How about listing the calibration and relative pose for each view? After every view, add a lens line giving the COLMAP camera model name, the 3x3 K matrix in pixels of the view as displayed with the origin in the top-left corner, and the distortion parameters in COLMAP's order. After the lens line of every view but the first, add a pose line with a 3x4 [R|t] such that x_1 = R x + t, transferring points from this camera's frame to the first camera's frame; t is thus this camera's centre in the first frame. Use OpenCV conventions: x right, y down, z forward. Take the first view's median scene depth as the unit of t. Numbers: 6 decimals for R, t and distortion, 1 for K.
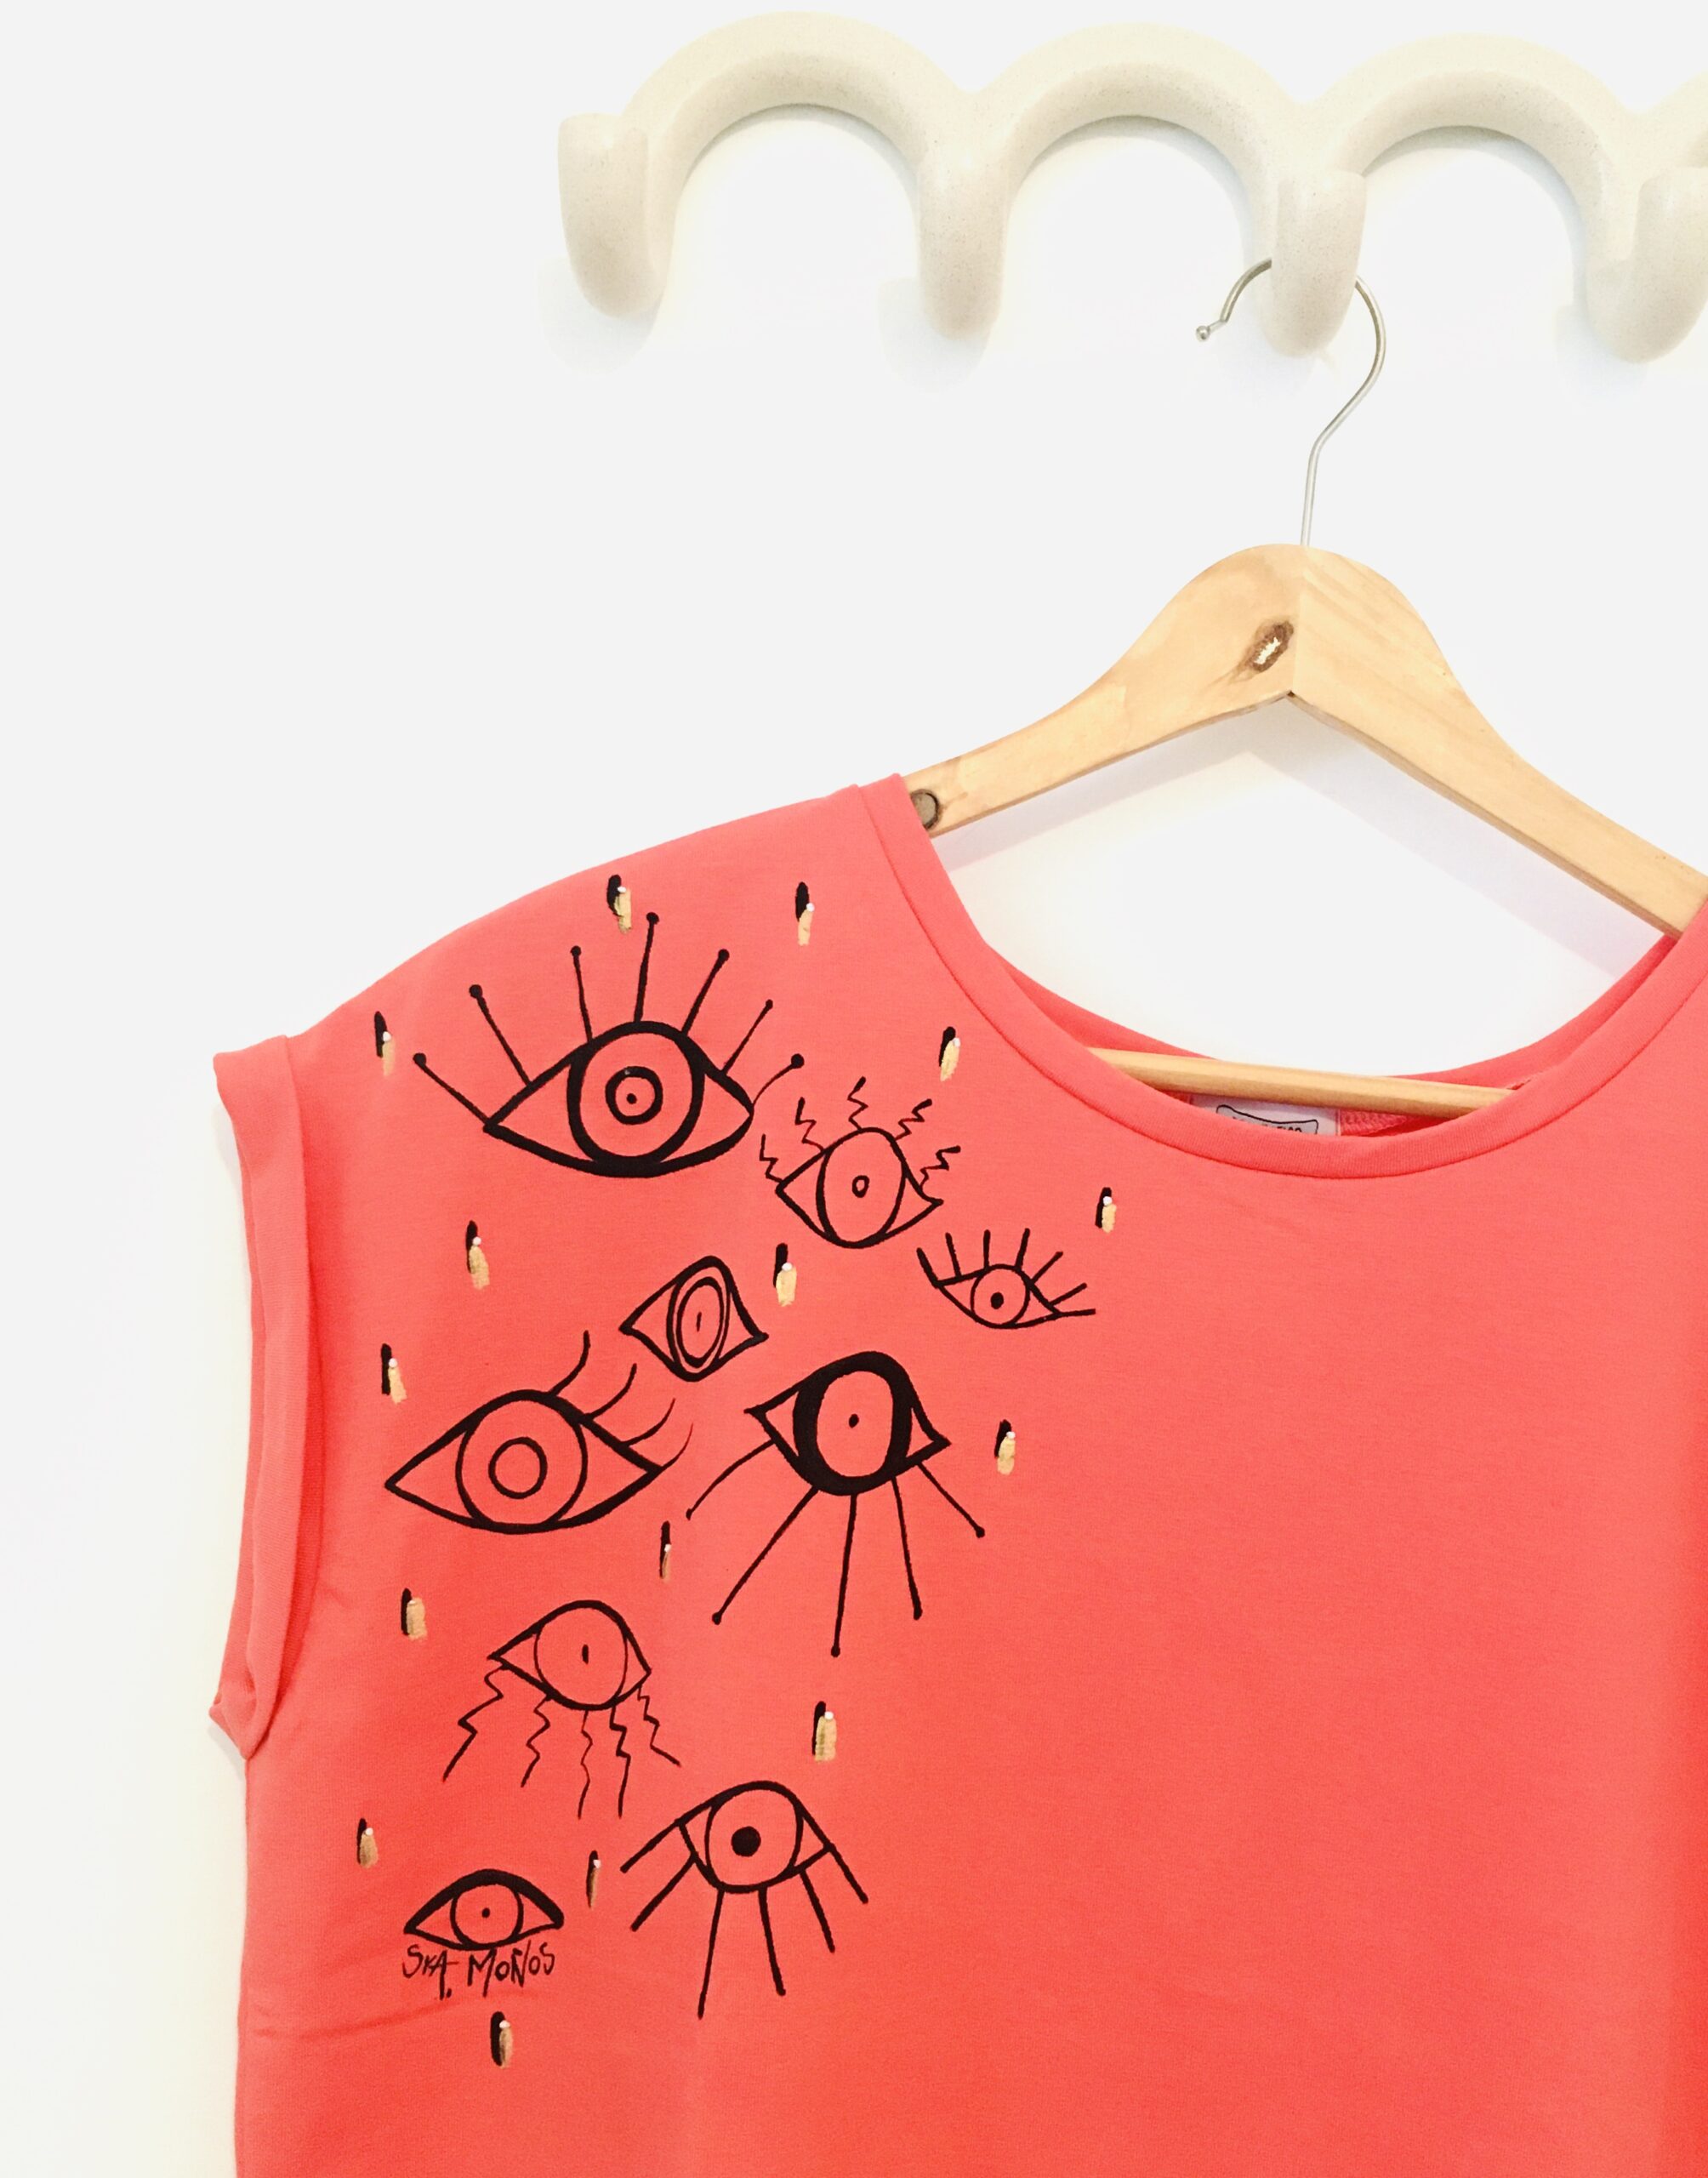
lens RADIAL K [[1974.8, 0, 837.5], [0, 1974.8, 1096.5], [0, 0, 1]] dist [-0.007439, 0.042112]
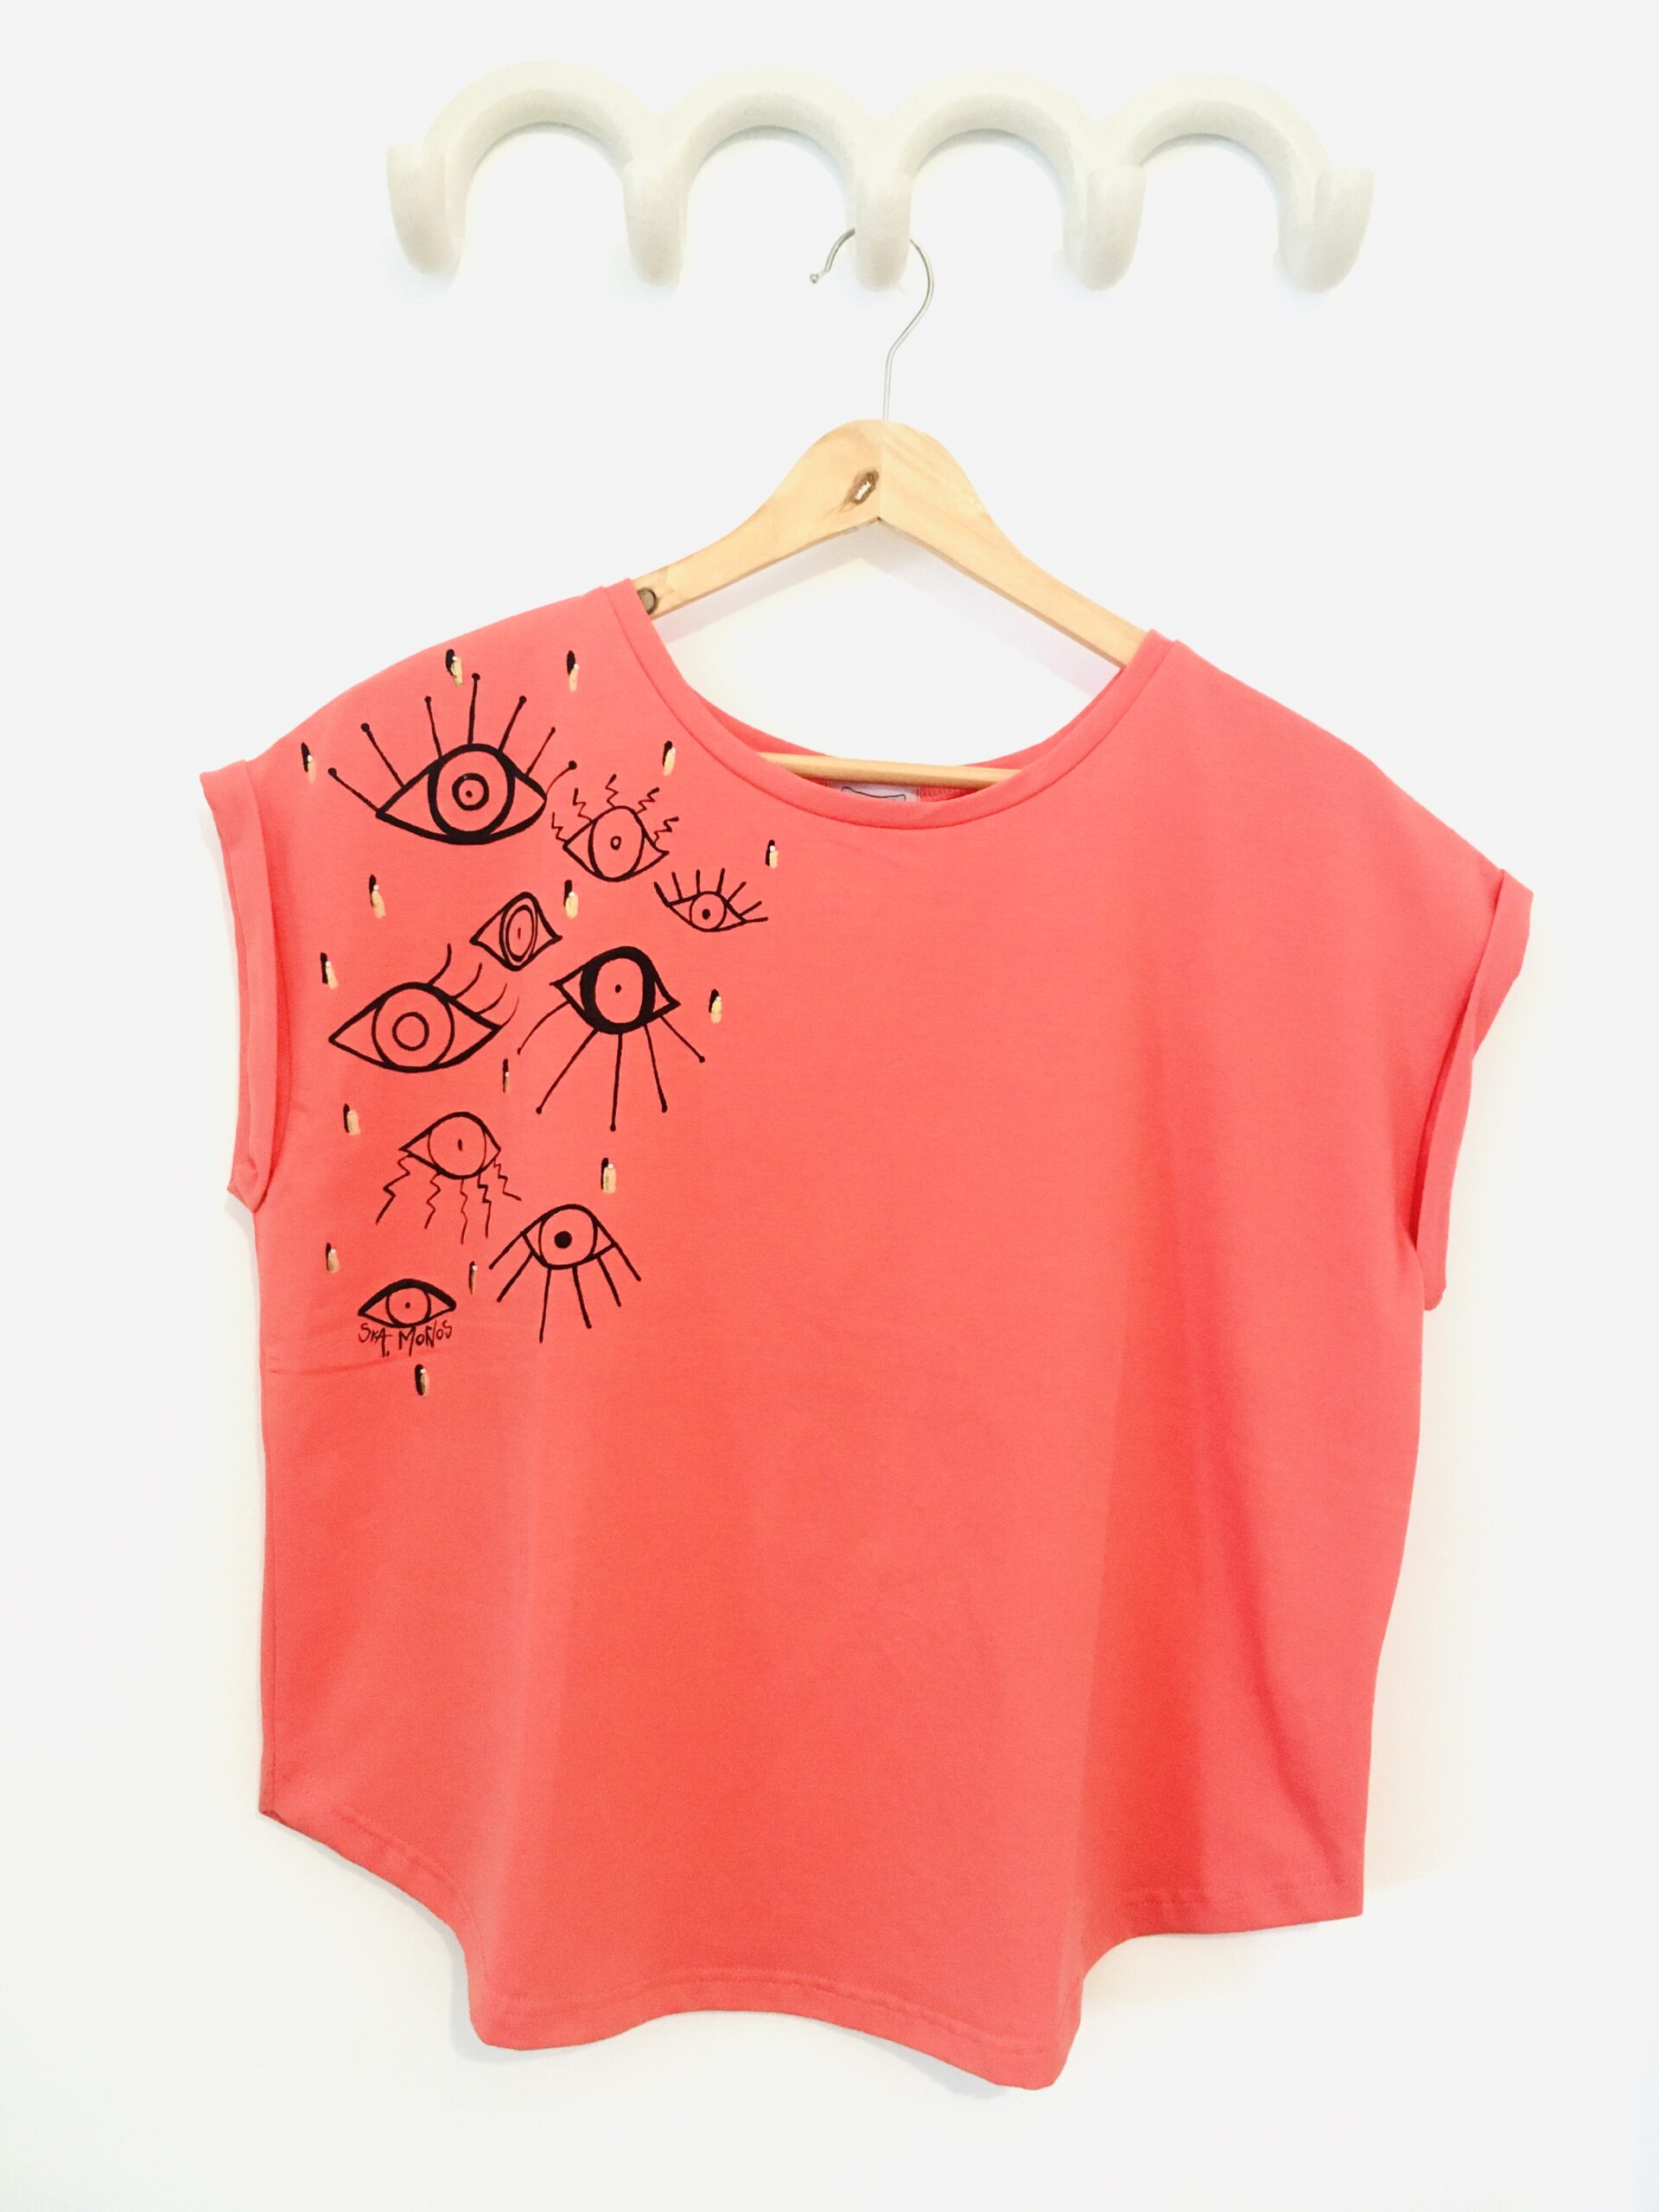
lens RADIAL K [[2108.3, 0, 829.0], [0, 2108.3, 1143.3], [0, 0, 1]] dist [-0.003116, 0.000000]
pose [[0.997829, -0.041072, 0.051484, 0.084376], [0.033712, 0.990070, 0.136472, 0.057522], [-0.056578, -0.134440, 0.989305, -0.720451]]
